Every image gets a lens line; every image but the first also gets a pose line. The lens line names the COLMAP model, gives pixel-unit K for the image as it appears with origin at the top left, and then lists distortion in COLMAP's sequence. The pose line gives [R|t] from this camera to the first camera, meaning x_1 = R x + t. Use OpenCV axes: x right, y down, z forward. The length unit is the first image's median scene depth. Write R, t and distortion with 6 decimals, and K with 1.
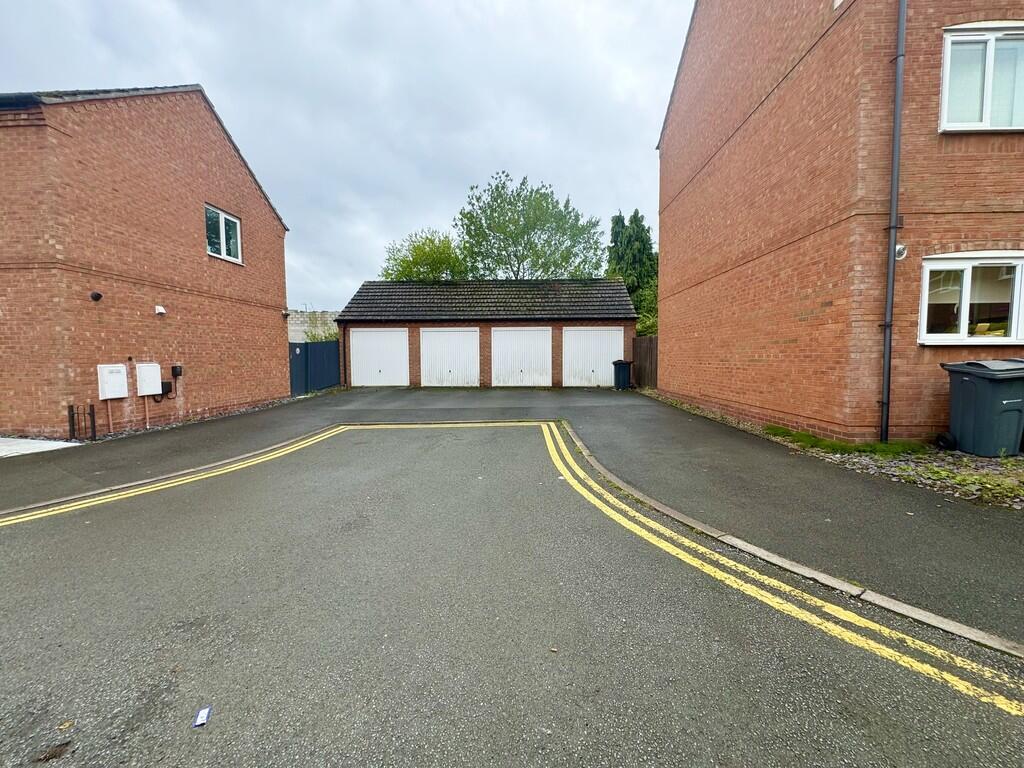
lens RADIAL K [[407.8, 0, 512.7], [0, 407.8, 382.4], [0, 0, 1]] dist [-0.001436, -0.000262]
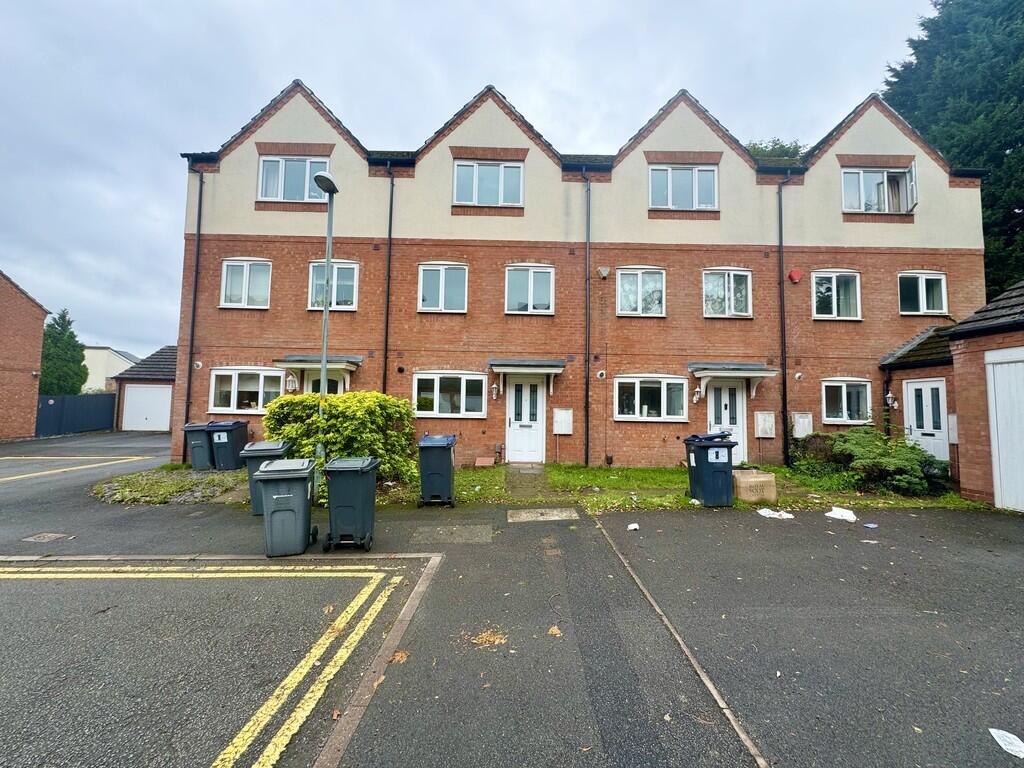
lens RADIAL K [[407.8, 0, 512.7], [0, 407.8, 382.4], [0, 0, 1]] dist [-0.001436, -0.000262]
pose [[0.998505, 0.027219, 0.047393, 1.994062], [-0.021272, 0.992332, -0.121757, -0.027206], [-0.050344, 0.120567, 0.991428, -0.847025]]
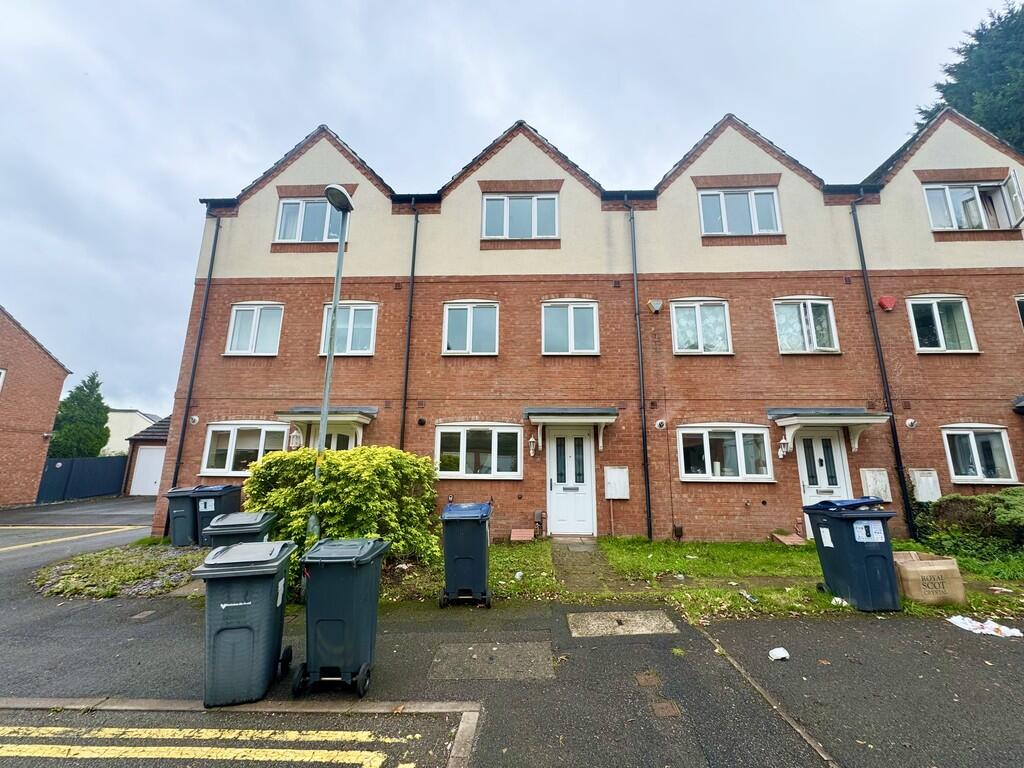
lens RADIAL K [[407.8, 0, 512.7], [0, 407.8, 382.4], [0, 0, 1]] dist [-0.001436, -0.000262]
pose [[0.999867, 0.014482, -0.007474, 1.941817], [-0.015939, 0.964548, -0.263426, -0.035235], [0.003394, 0.263510, 0.964651, -0.587598]]
